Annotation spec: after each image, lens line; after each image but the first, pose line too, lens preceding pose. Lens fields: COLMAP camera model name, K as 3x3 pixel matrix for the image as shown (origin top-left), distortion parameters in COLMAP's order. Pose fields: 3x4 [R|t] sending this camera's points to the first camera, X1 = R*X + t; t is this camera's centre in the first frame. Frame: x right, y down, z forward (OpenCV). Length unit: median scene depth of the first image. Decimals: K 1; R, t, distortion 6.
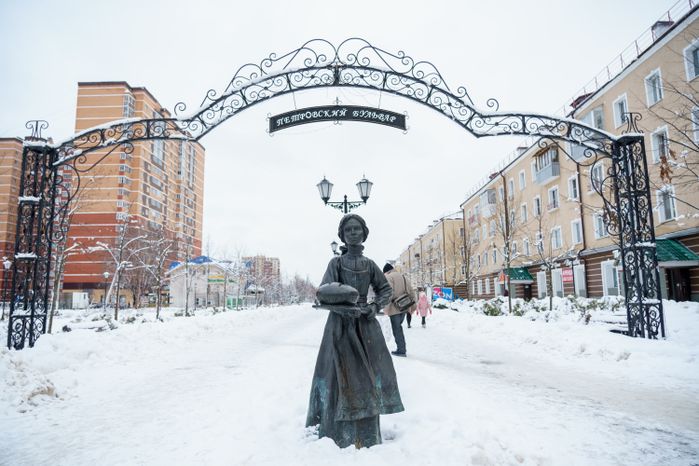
lens RADIAL K [[474.3, 0, 349.9], [0, 474.3, 224.1], [0, 0, 1]] dist [-0.006603, 0.000761]
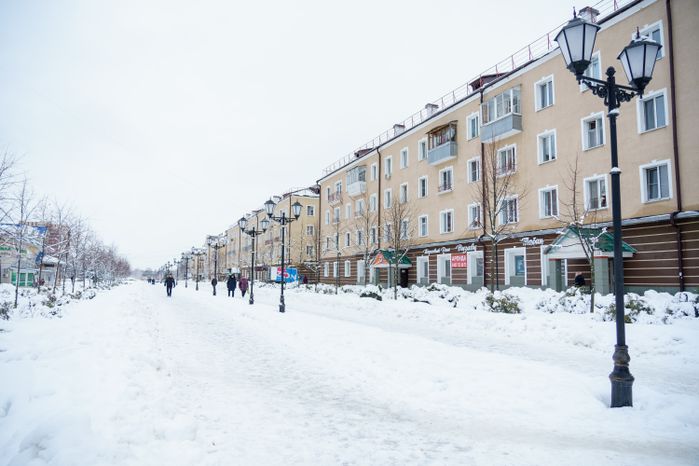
lens RADIAL K [[474.3, 0, 349.9], [0, 474.3, 224.1], [0, 0, 1]] dist [-0.006603, 0.000761]
pose [[0.922227, 0.068131, 0.380599, -0.500786], [-0.084893, 0.996013, 0.027407, 0.116845], [-0.377214, -0.057586, 0.924334, 0.904121]]
